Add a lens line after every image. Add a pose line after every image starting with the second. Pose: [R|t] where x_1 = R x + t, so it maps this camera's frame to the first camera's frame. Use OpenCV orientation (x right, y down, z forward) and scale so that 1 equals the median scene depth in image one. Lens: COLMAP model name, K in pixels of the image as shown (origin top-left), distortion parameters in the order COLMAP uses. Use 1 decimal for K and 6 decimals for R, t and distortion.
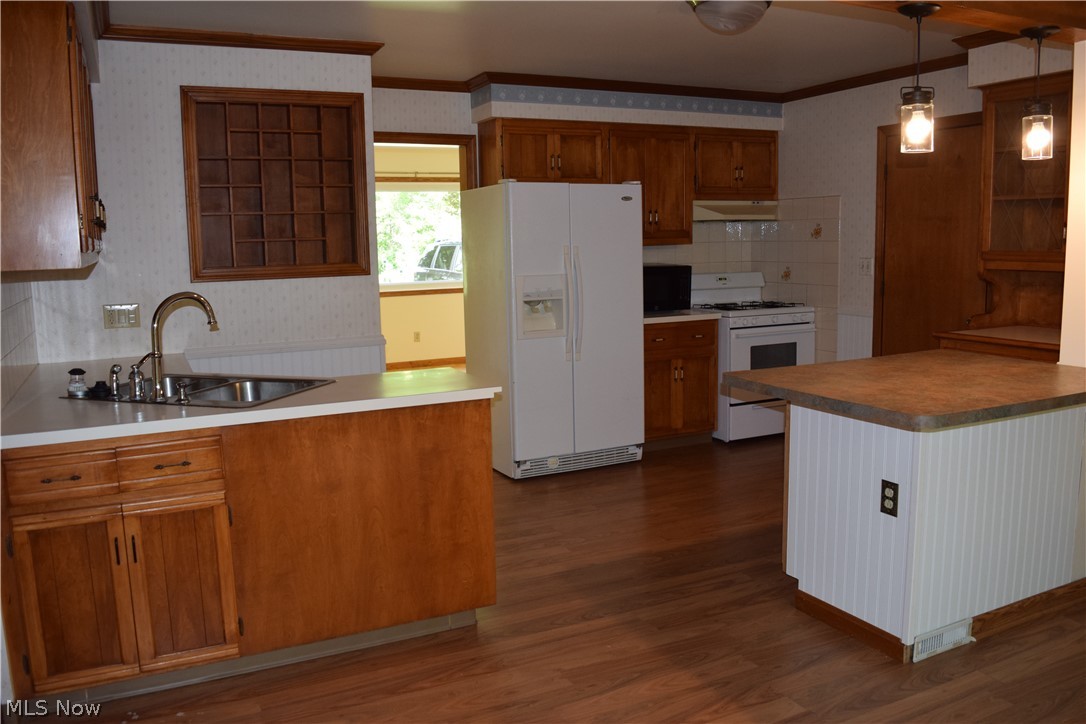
lens RADIAL K [[845.4, 0, 543.0], [0, 845.4, 362.0], [0, 0, 1]] dist [-0.096501, 0.011364]
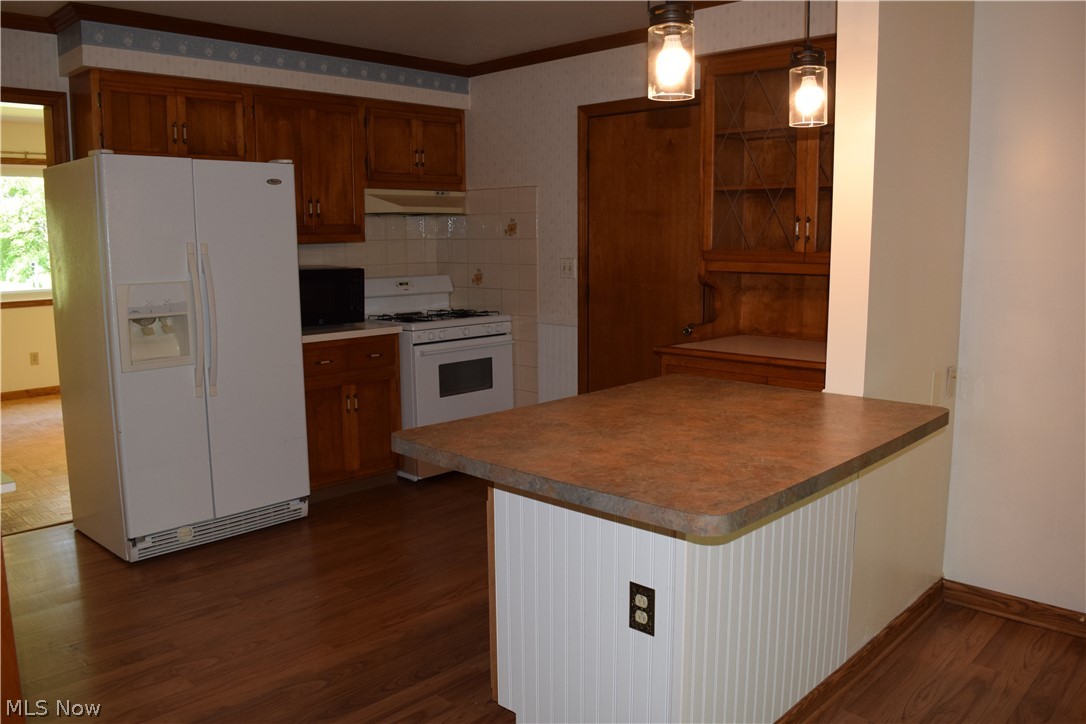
lens RADIAL K [[845.4, 0, 543.0], [0, 845.4, 362.0], [0, 0, 1]] dist [-0.096501, 0.011364]
pose [[0.935817, -0.036154, 0.350627, 0.054691], [0.036598, 0.999316, 0.005363, -0.023938], [-0.350581, 0.007814, 0.936500, 0.195731]]
